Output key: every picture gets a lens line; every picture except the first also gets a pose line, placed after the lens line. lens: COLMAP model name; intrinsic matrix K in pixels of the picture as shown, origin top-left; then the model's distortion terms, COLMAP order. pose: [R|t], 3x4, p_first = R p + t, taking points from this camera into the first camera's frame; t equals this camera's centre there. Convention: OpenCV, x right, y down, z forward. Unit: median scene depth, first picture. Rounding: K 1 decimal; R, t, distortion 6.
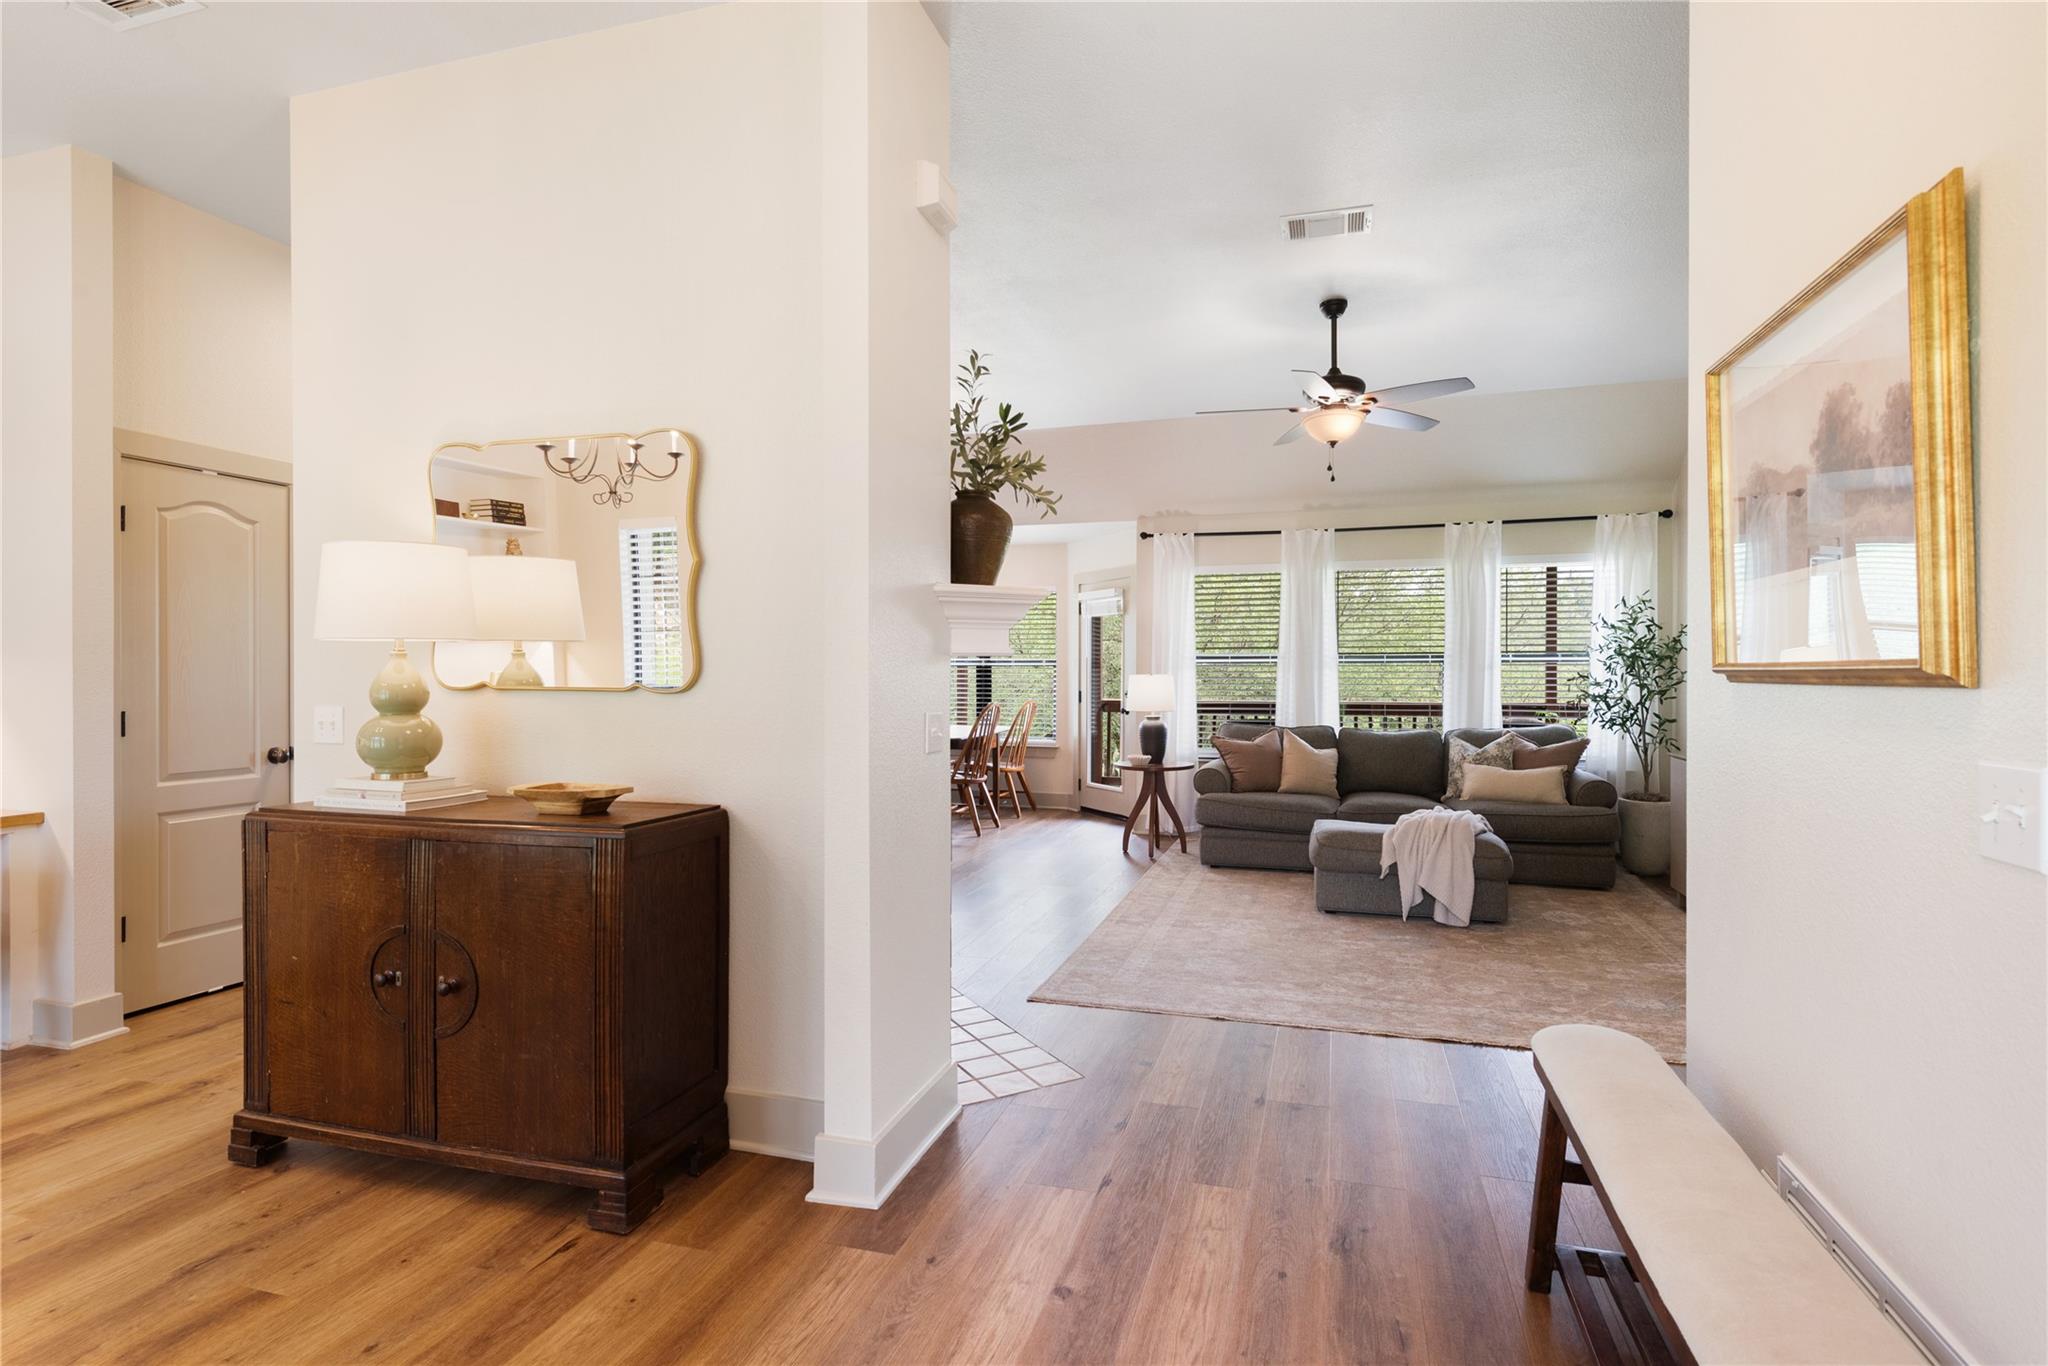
lens RADIAL K [[1032.0, 0, 1018.9], [0, 1032.0, 678.8], [0, 0, 1]] dist [0.003853, -0.001176]
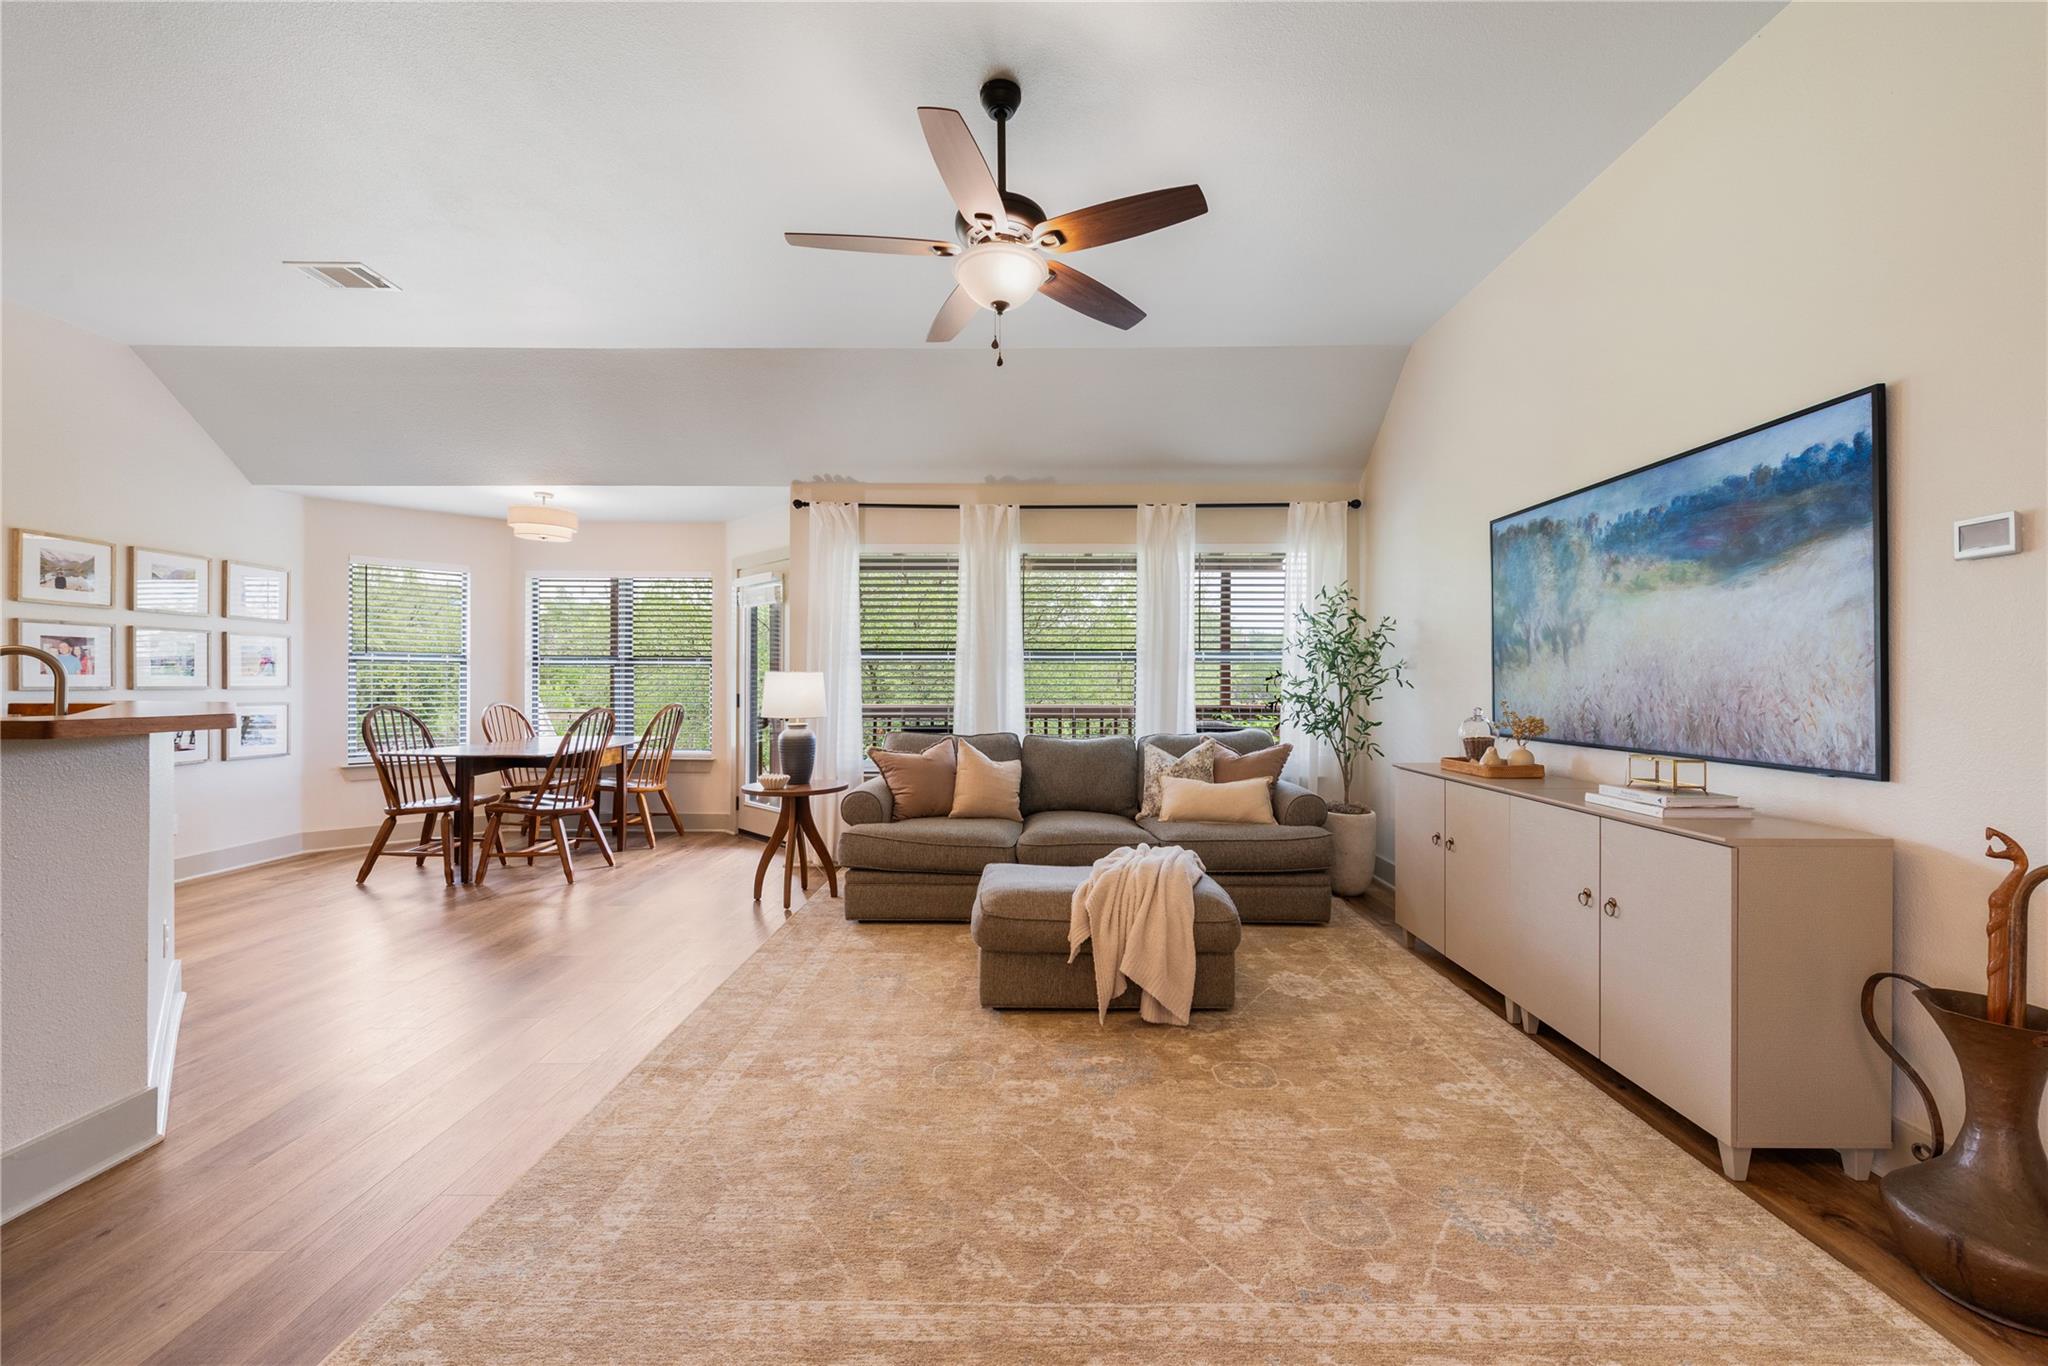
lens RADIAL K [[826.6, 0, 1036.3], [0, 826.6, 685.1], [0, 0, 1]] dist [0.003838, -0.002134]
pose [[0.956490, 0.002227, 0.291758, 0.133172], [-0.001180, 0.999992, -0.003765, 0.009526], [-0.291764, 0.003257, 0.956485, 0.378596]]
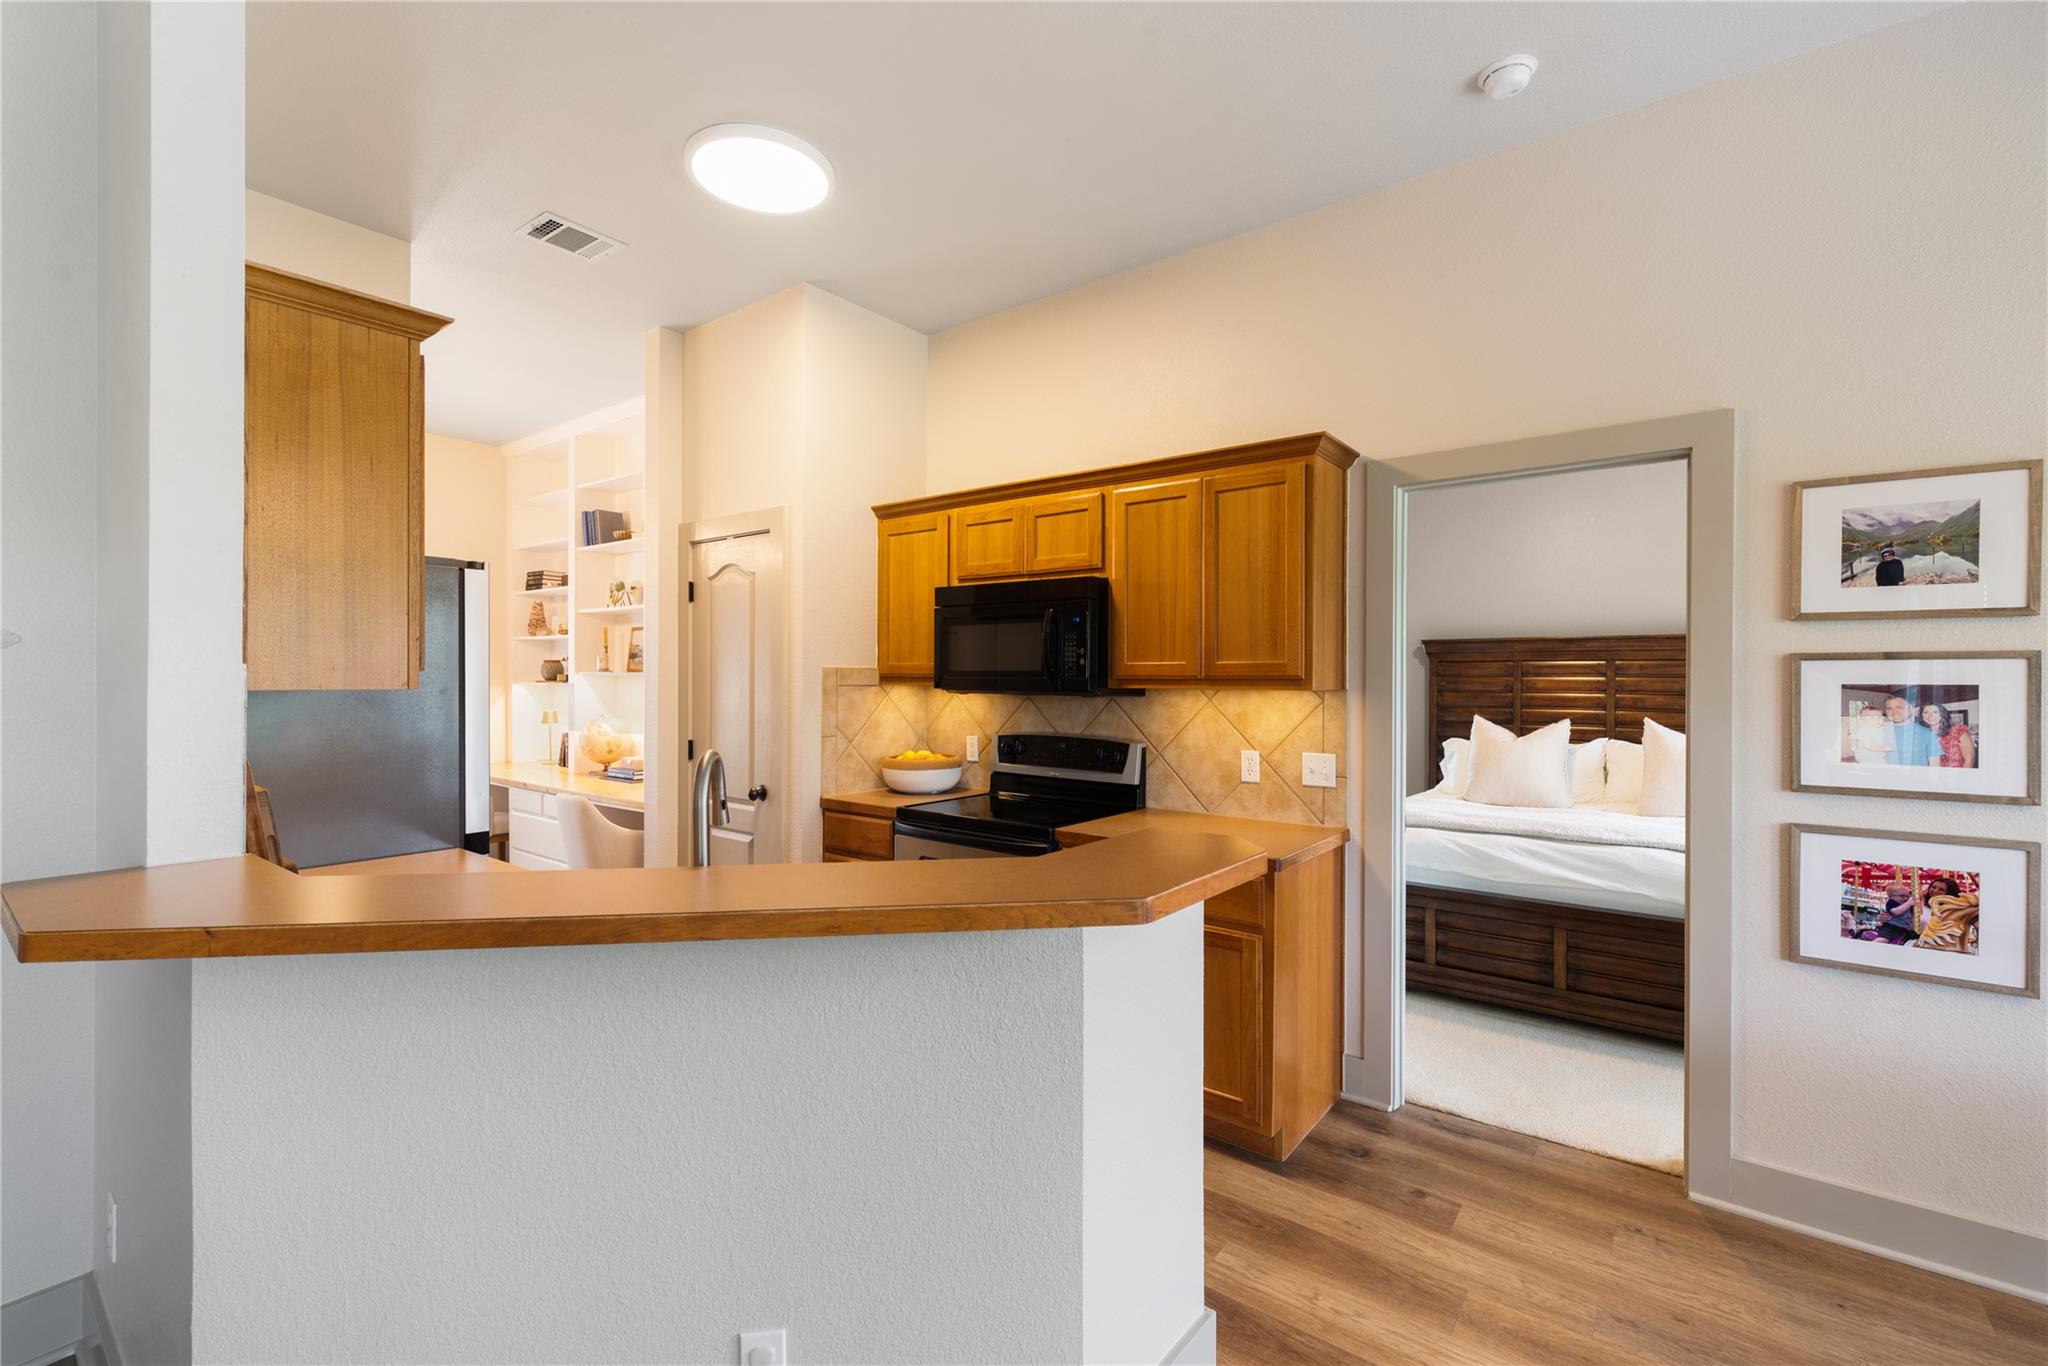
lens RADIAL K [[880.6, 0, 1035.8], [0, 880.6, 683.0], [0, 0, 1]] dist [0.011461, -0.002330]
pose [[-0.345709, 0.006723, -0.938318, 0.012765], [-0.007052, 0.999927, 0.009763, -0.032086], [0.938315, 0.009992, -0.345637, 1.040636]]
